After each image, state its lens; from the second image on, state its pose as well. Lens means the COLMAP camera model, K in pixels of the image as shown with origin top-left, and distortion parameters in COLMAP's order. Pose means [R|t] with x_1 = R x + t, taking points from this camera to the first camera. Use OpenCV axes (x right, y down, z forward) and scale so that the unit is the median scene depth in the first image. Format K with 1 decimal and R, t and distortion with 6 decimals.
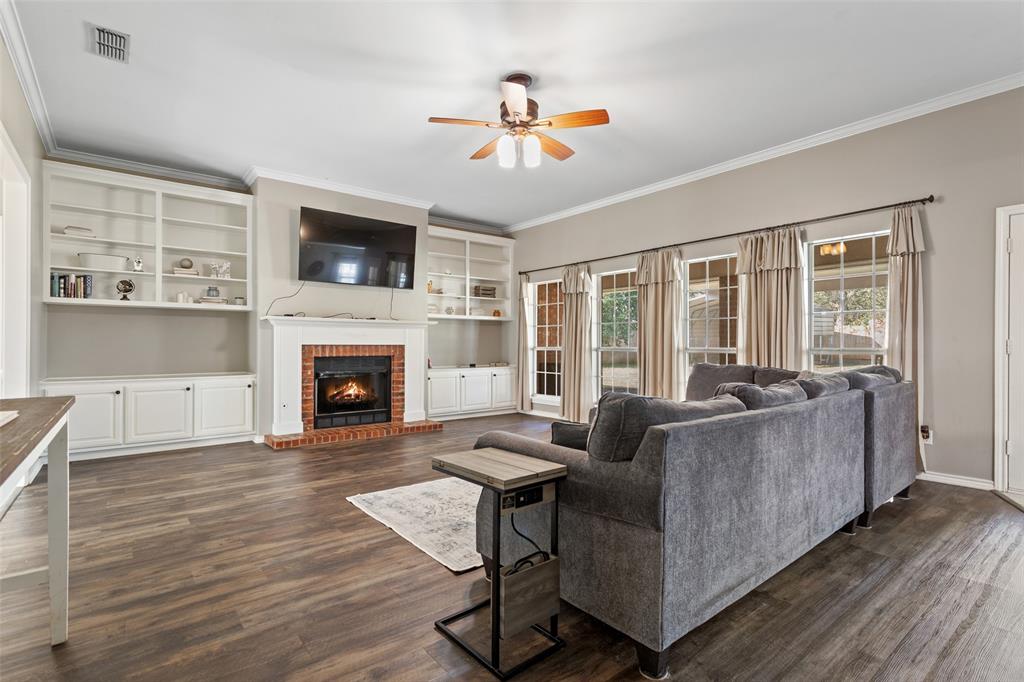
lens RADIAL K [[490.6, 0, 520.8], [0, 490.6, 346.8], [0, 0, 1]] dist [0.003980, -0.000372]
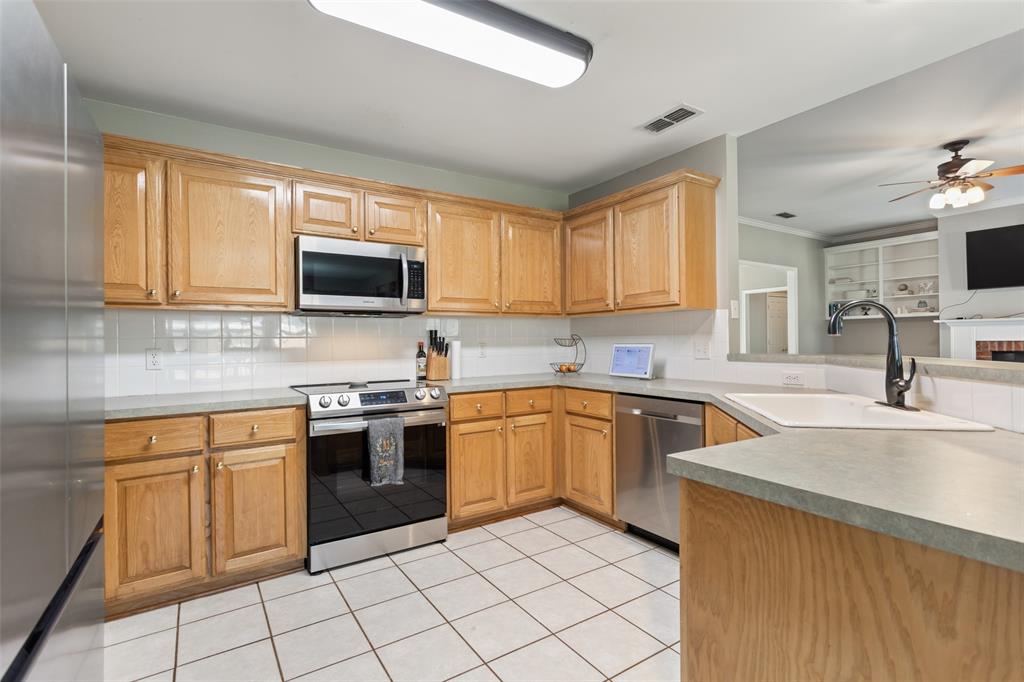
lens RADIAL K [[482.8, 0, 509.0], [0, 482.8, 349.0], [0, 0, 1]] dist [0.000105, 0.000561]
pose [[-0.107806, 0.016905, -0.994028, 0.912013], [0.008665, 0.999833, 0.016064, -0.013668], [0.994134, -0.006882, -0.107935, -0.047445]]
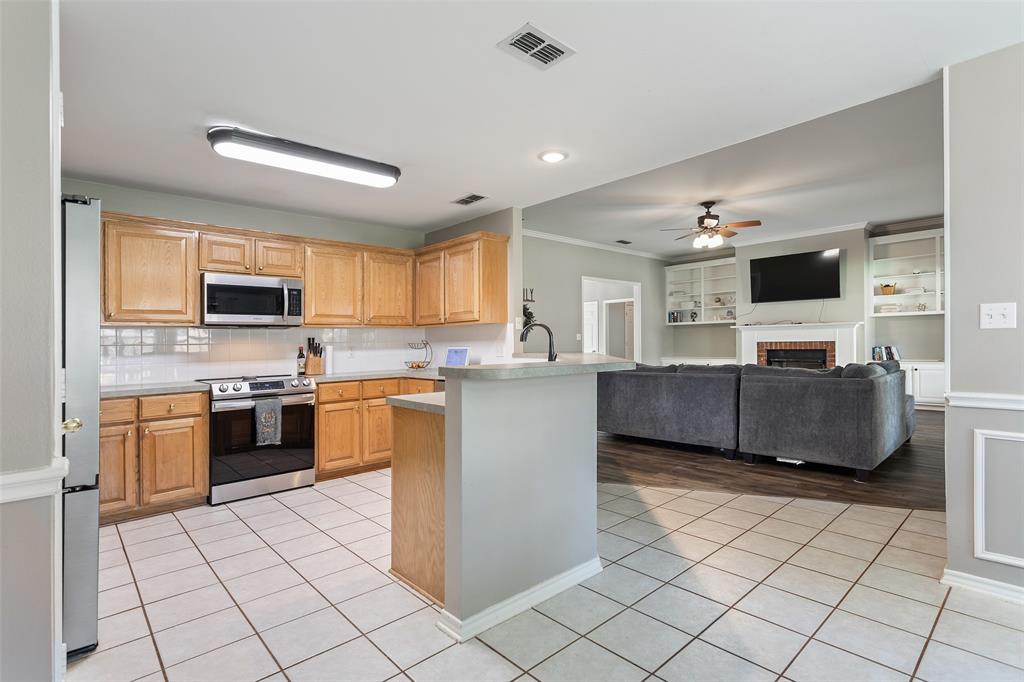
lens RADIAL K [[494.7, 0, 512.4], [0, 494.7, 338.1], [0, 0, 1]] dist [0.003617, 0.000663]
pose [[0.054396, -0.009006, -0.998479, 1.177940], [0.015130, 0.999852, -0.008194, -0.015926], [0.998405, -0.014661, 0.054525, 0.089604]]
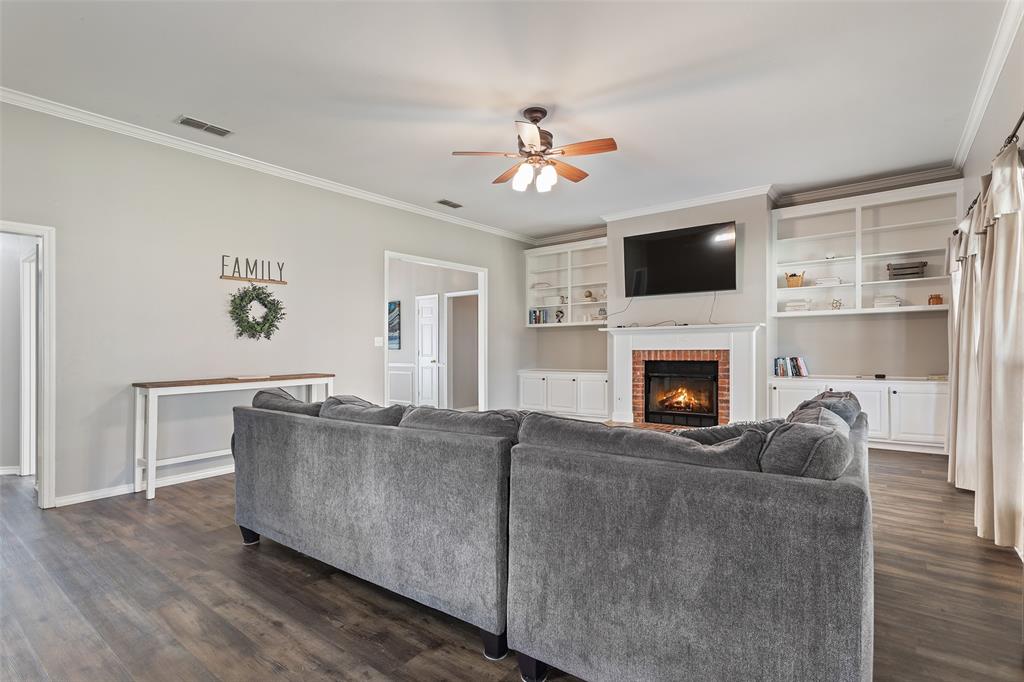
lens RADIAL K [[490.6, 0, 520.8], [0, 490.6, 346.8], [0, 0, 1]] dist [0.003980, -0.000372]
pose [[0.235754, -0.002745, -0.971809, 0.668213], [0.010424, 0.999946, -0.000296, -0.015086], [0.971757, -0.010060, 0.235770, 0.451514]]
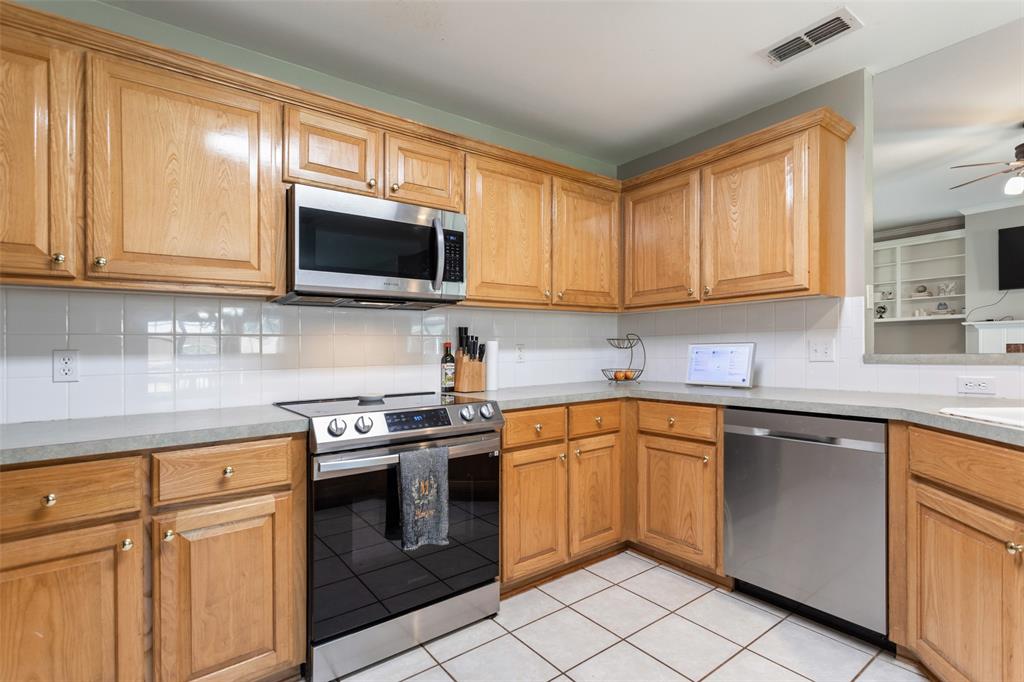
lens RADIAL K [[490.6, 0, 520.8], [0, 490.6, 346.8], [0, 0, 1]] dist [0.003980, -0.000372]
pose [[-0.030737, -0.004687, -0.999517, 0.790383], [0.012948, 0.999903, -0.005087, -0.006132], [0.999444, -0.013099, -0.030674, -0.138997]]
